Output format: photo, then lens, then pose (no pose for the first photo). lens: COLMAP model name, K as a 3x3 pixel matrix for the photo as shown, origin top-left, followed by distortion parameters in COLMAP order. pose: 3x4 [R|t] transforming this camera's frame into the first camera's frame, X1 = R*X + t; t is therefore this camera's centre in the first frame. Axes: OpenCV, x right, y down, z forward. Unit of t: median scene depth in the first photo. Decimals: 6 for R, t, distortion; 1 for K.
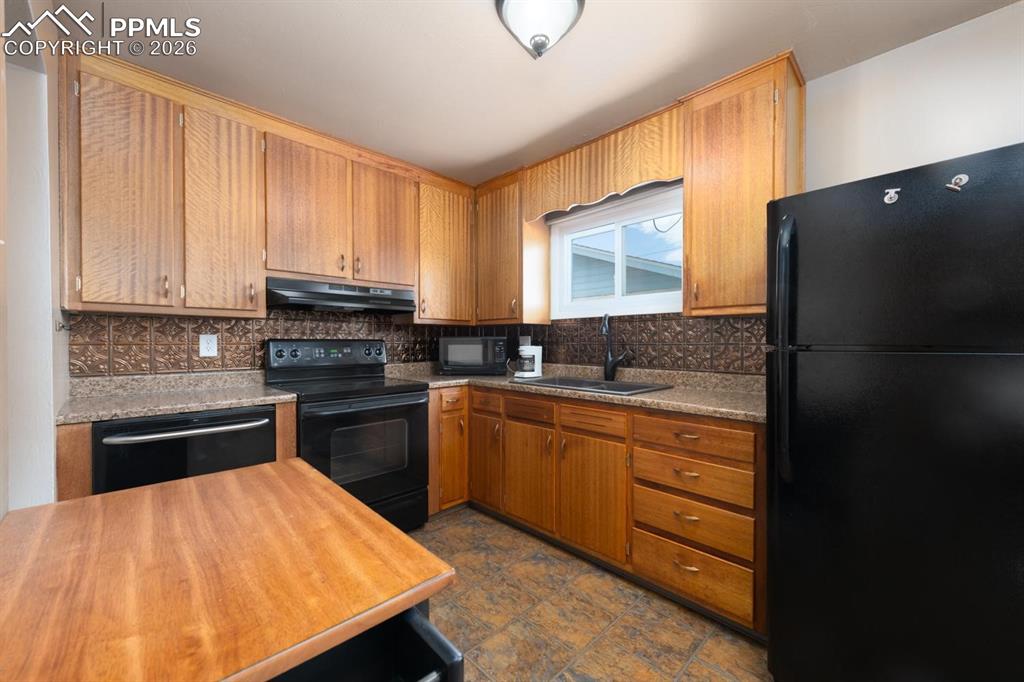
lens RADIAL K [[404.4, 0, 515.3], [0, 404.4, 342.6], [0, 0, 1]] dist [0.011504, 0.000040]
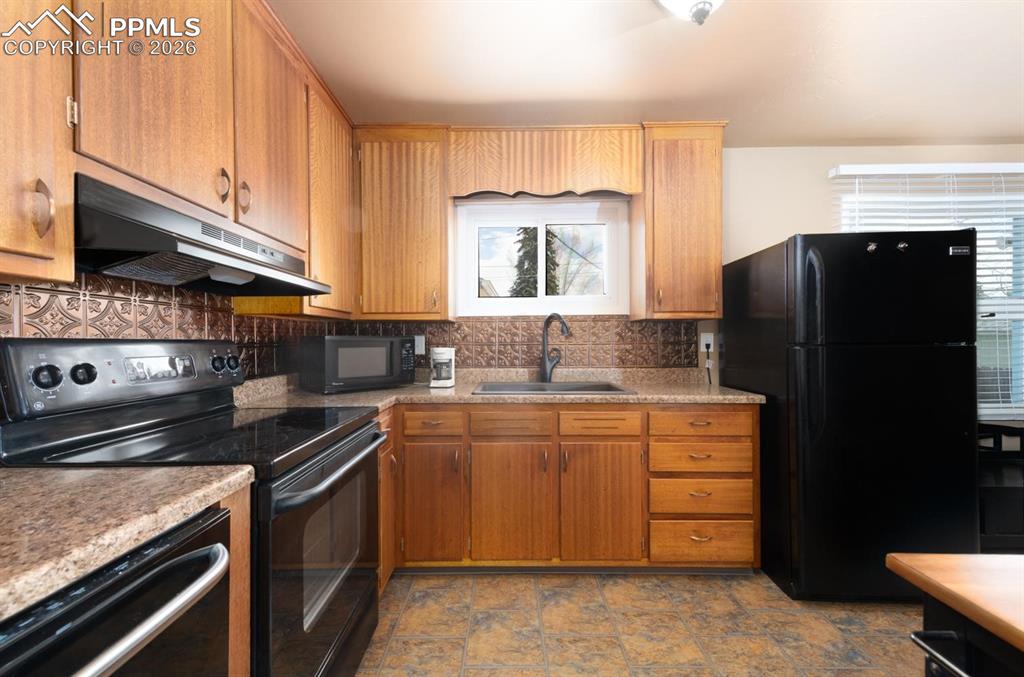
lens RADIAL K [[403.6, 0, 508.5], [0, 403.6, 339.4], [0, 0, 1]] dist [0.015199, -0.000101]
pose [[0.702801, -0.000920, 0.711385, -0.593145], [0.008045, 0.999945, -0.006654, -0.002476], [-0.711341, 0.010400, 0.702771, 0.446094]]
